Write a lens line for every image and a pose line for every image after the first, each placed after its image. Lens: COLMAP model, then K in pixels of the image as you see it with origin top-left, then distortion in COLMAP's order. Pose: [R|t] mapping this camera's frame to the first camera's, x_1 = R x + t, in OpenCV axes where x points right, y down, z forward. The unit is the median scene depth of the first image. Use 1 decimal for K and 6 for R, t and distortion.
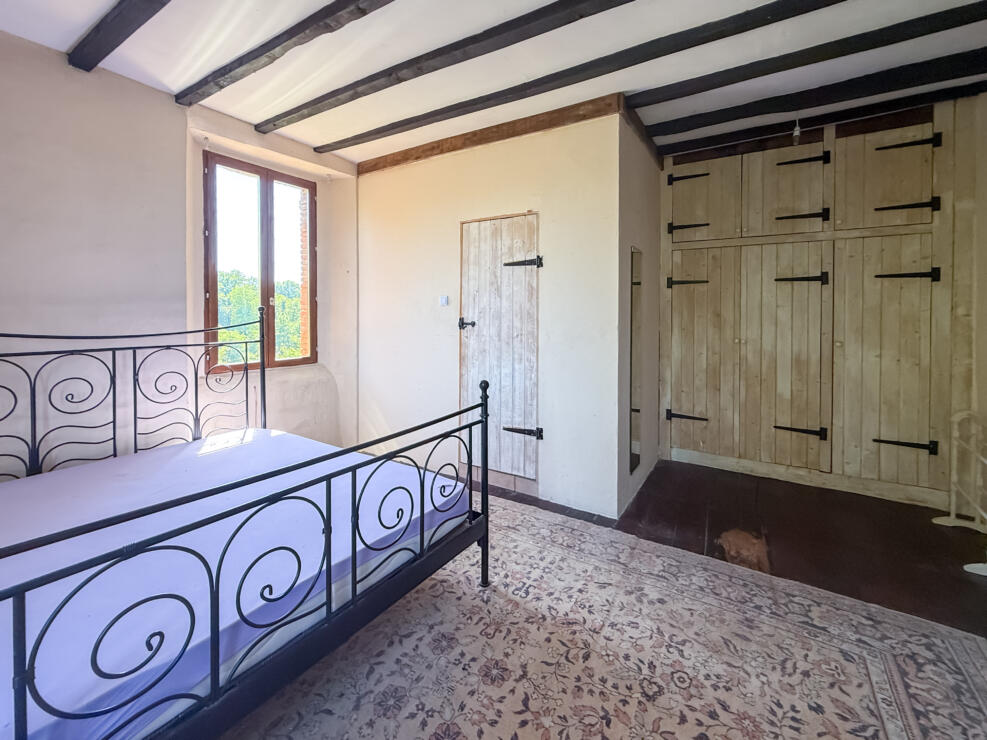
lens RADIAL K [[391.4, 0, 495.3], [0, 391.4, 318.5], [0, 0, 1]] dist [0.000544, 0.000079]
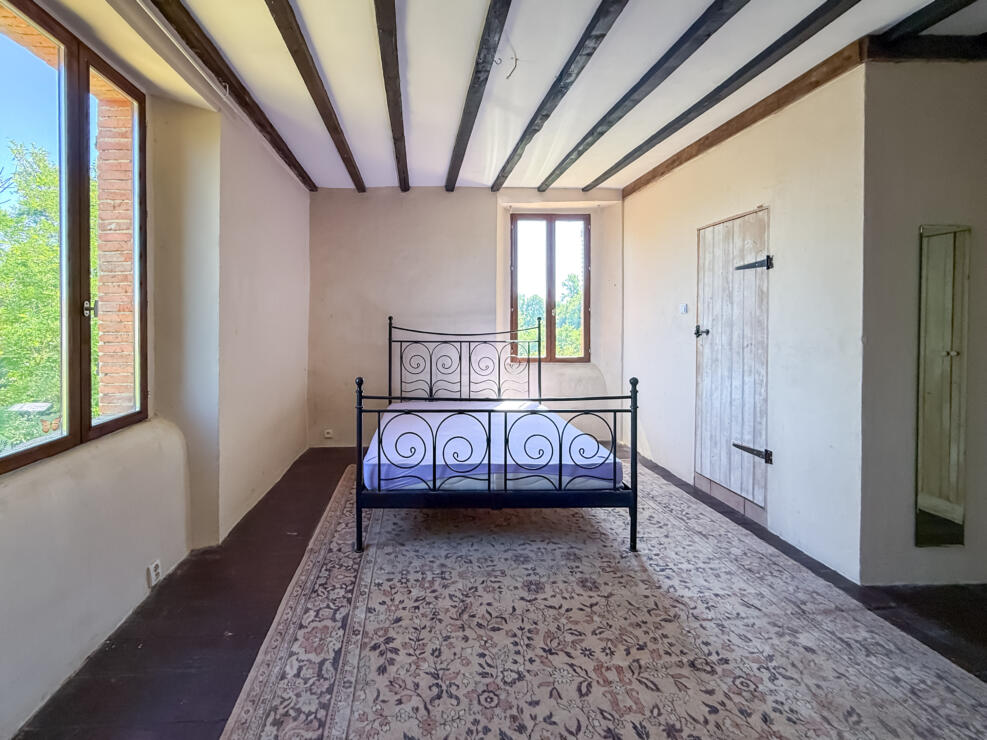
lens RADIAL K [[403.4, 0, 468.3], [0, 403.4, 326.3], [0, 0, 1]] dist [0.000057, 0.000104]
pose [[0.620760, 0.007141, -0.783968, 0.401742], [-0.009317, 0.999955, 0.001731, 0.004301], [0.783945, 0.006230, 0.620798, -0.098170]]
